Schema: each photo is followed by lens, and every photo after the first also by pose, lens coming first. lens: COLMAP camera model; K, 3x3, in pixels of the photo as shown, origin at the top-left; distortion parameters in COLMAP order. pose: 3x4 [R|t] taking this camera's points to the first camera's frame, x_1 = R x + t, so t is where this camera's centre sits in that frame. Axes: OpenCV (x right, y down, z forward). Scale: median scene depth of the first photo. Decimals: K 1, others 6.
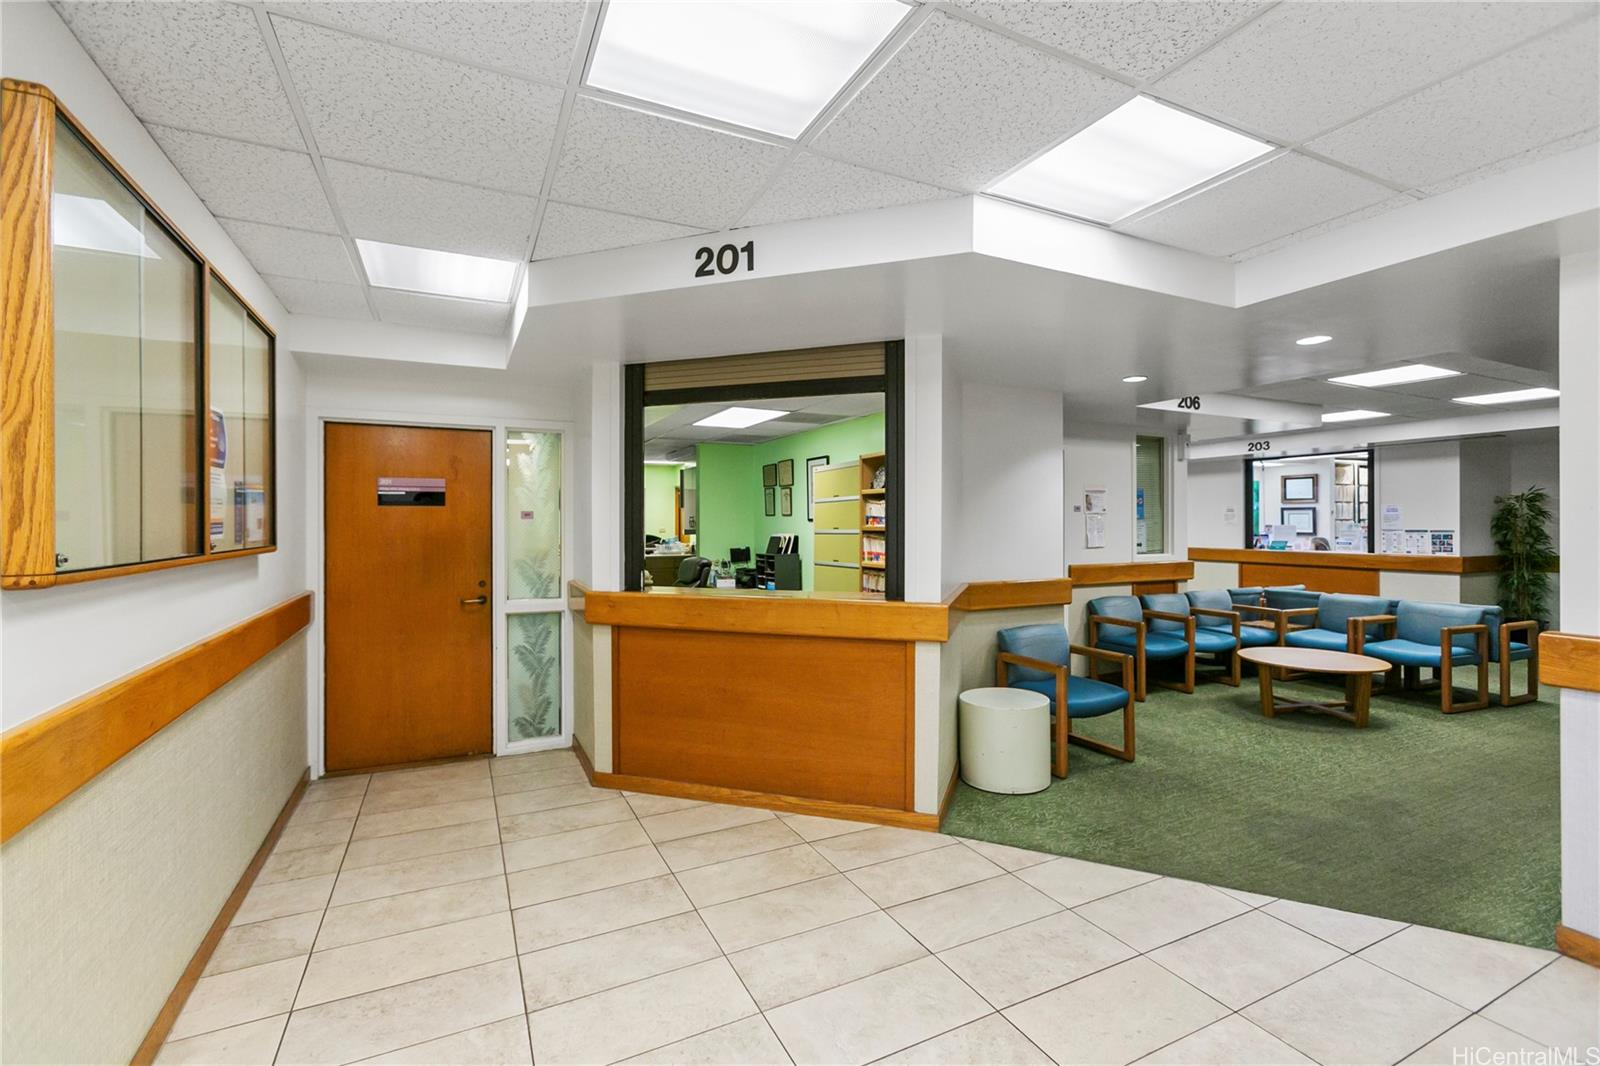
lens RADIAL K [[711.0, 0, 806.1], [0, 711.0, 525.2], [0, 0, 1]] dist [0.011809, 0.000085]
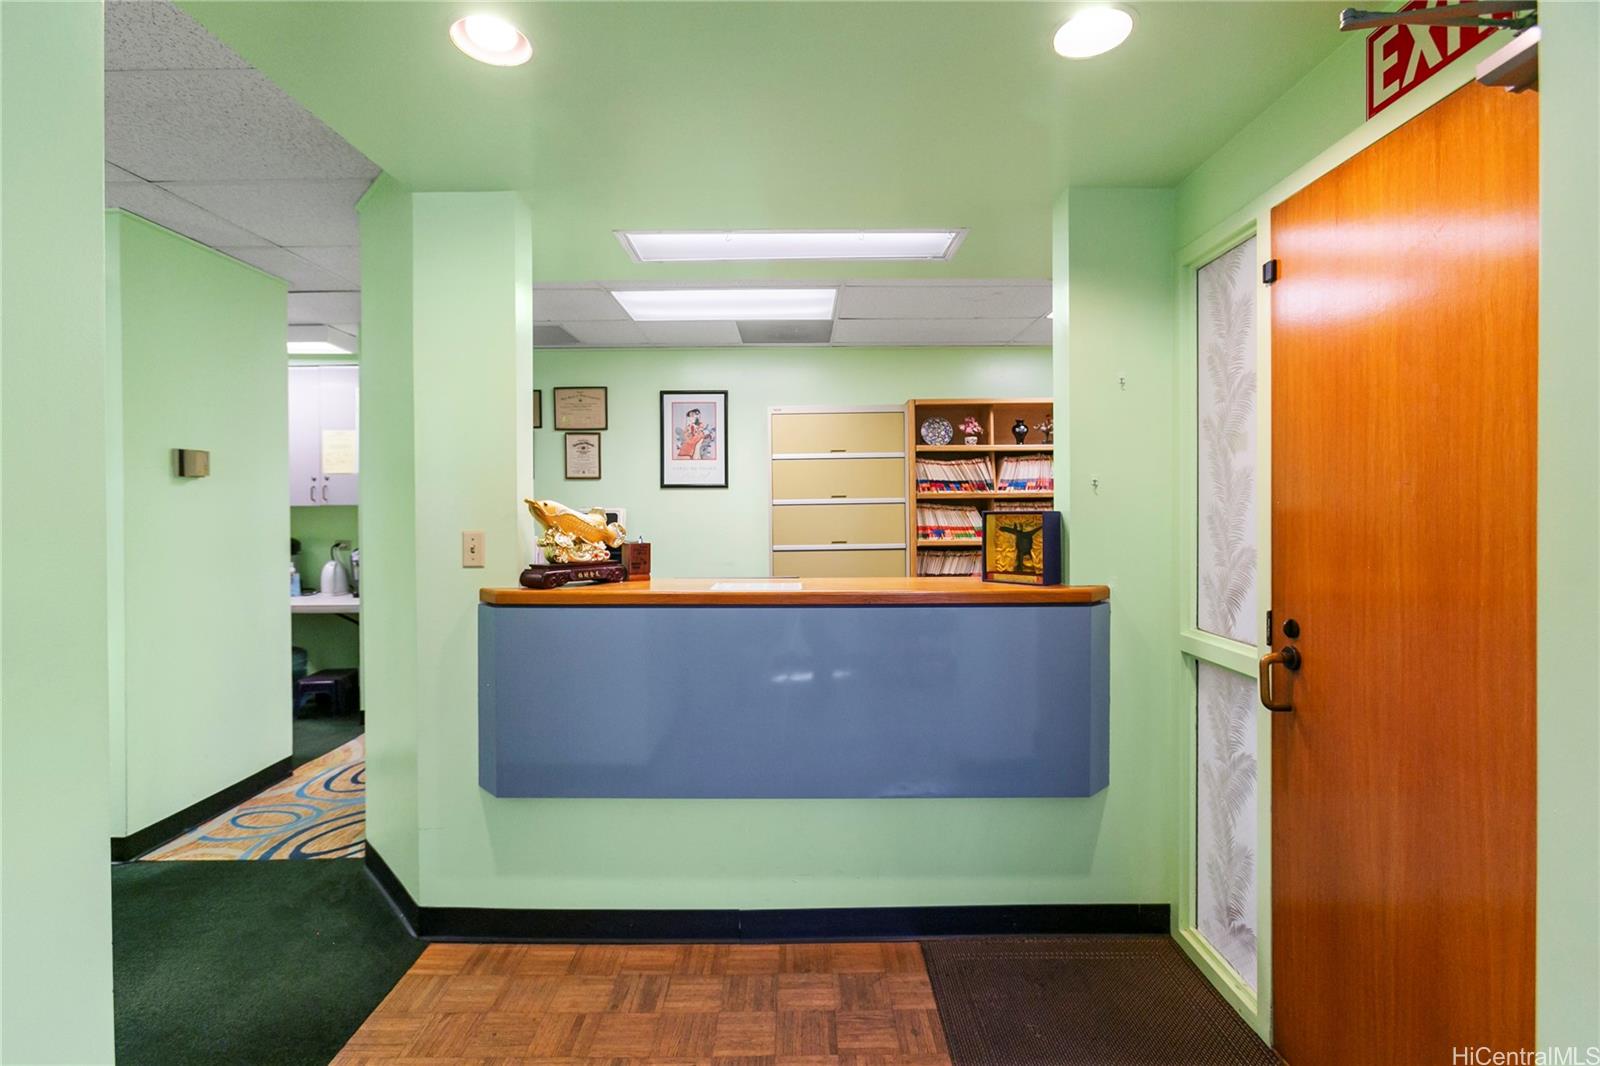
lens RADIAL K [[705.0, 0, 793.2], [0, 705.0, 504.7], [0, 0, 1]] dist [-0.014025, -0.000001]
pose [[0.451391, -0.002264, 0.892323, -0.497436], [0.007828, 0.999968, -0.001423, 0.010551], [-0.892292, 0.007627, 0.451394, 0.593542]]
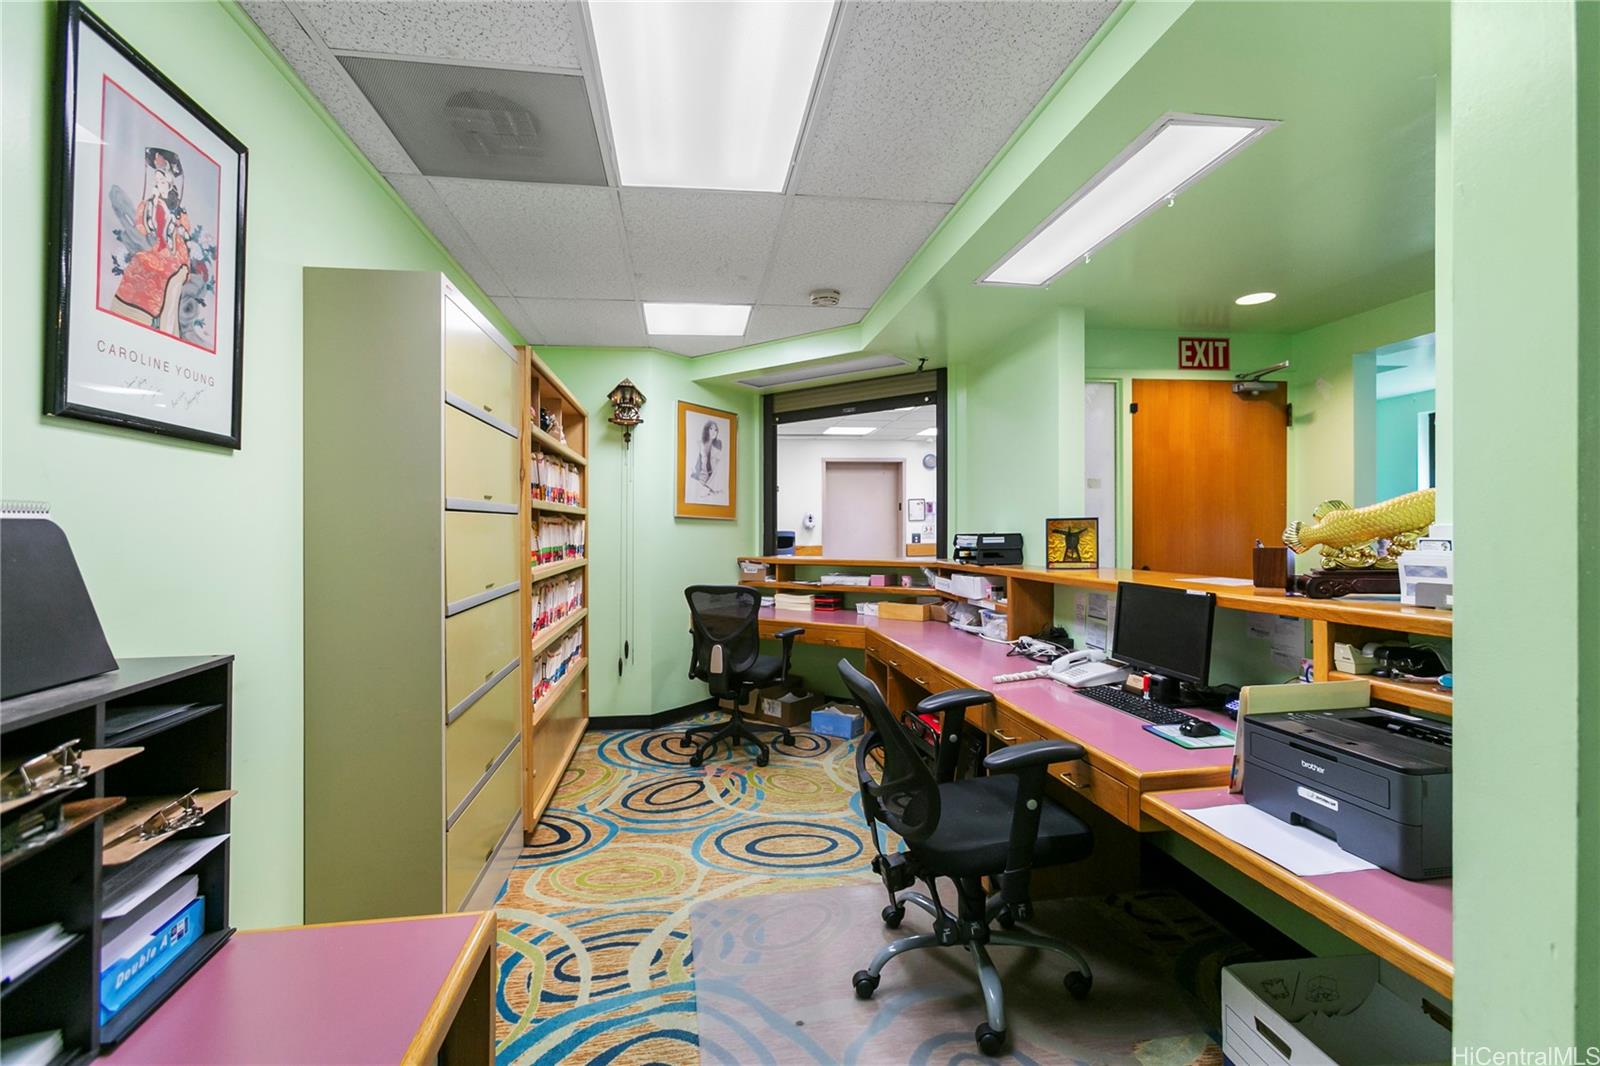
lens RADIAL K [[711.0, 0, 806.1], [0, 711.0, 525.2], [0, 0, 1]] dist [0.011809, 0.000085]
pose [[-0.953021, 0.004466, 0.302872, -0.183656], [0.005526, 0.999981, 0.002644, 0.016130], [-0.302854, 0.004193, -0.953028, 1.069666]]
